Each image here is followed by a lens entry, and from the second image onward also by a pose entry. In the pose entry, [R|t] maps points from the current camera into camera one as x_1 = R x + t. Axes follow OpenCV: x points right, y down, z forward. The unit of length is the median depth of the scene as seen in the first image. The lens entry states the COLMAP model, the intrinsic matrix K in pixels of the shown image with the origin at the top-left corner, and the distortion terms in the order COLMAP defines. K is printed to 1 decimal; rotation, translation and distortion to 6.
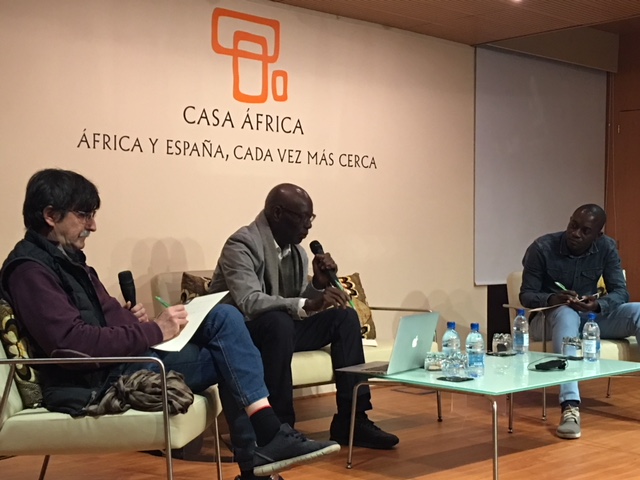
lens RADIAL K [[1058.5, 0, 339.0], [0, 1058.5, 217.0], [0, 0, 1]] dist [0.132570, 0.000000]
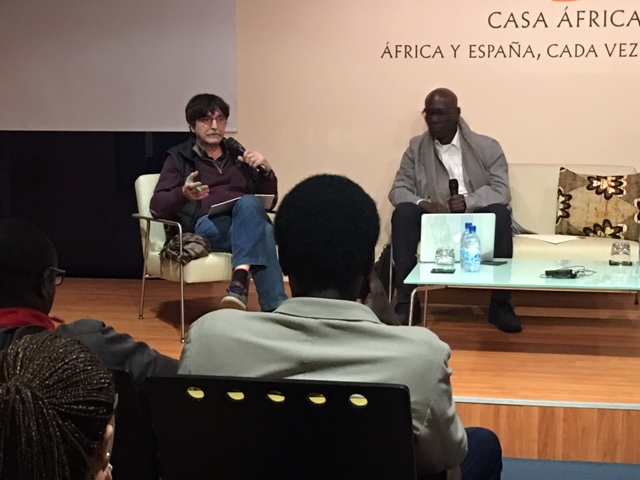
lens RADIAL K [[1316.7, 0, 319.4], [0, 1316.7, 236.8], [0, 0, 1]] dist [0.032419, 0.000000]
pose [[0.559879, 0.095814, -0.823016, 0.898493], [0.019019, 0.991544, 0.128371, -0.052470], [0.828356, -0.087525, 0.553322, 0.078136]]
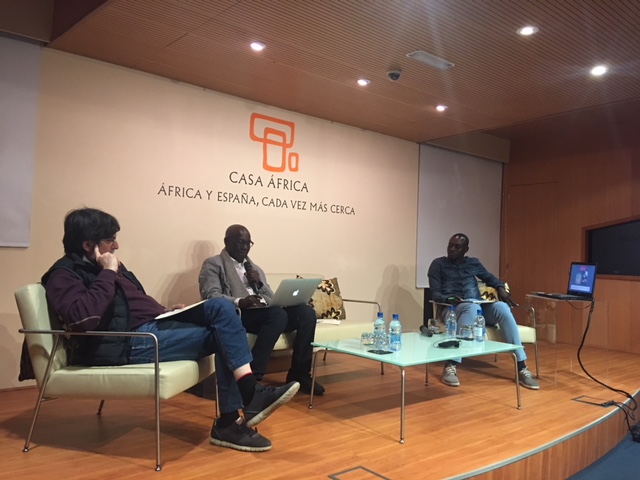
lens RADIAL K [[553.2, 0, 323.9], [0, 553.2, 230.9], [0, 0, 1]] dist [0.122997, -0.041593]
pose [[0.996663, 0.025083, -0.077675, 0.065309], [-0.027478, 0.999175, -0.029919, 0.007811], [0.076860, 0.031954, 0.996530, 0.165192]]
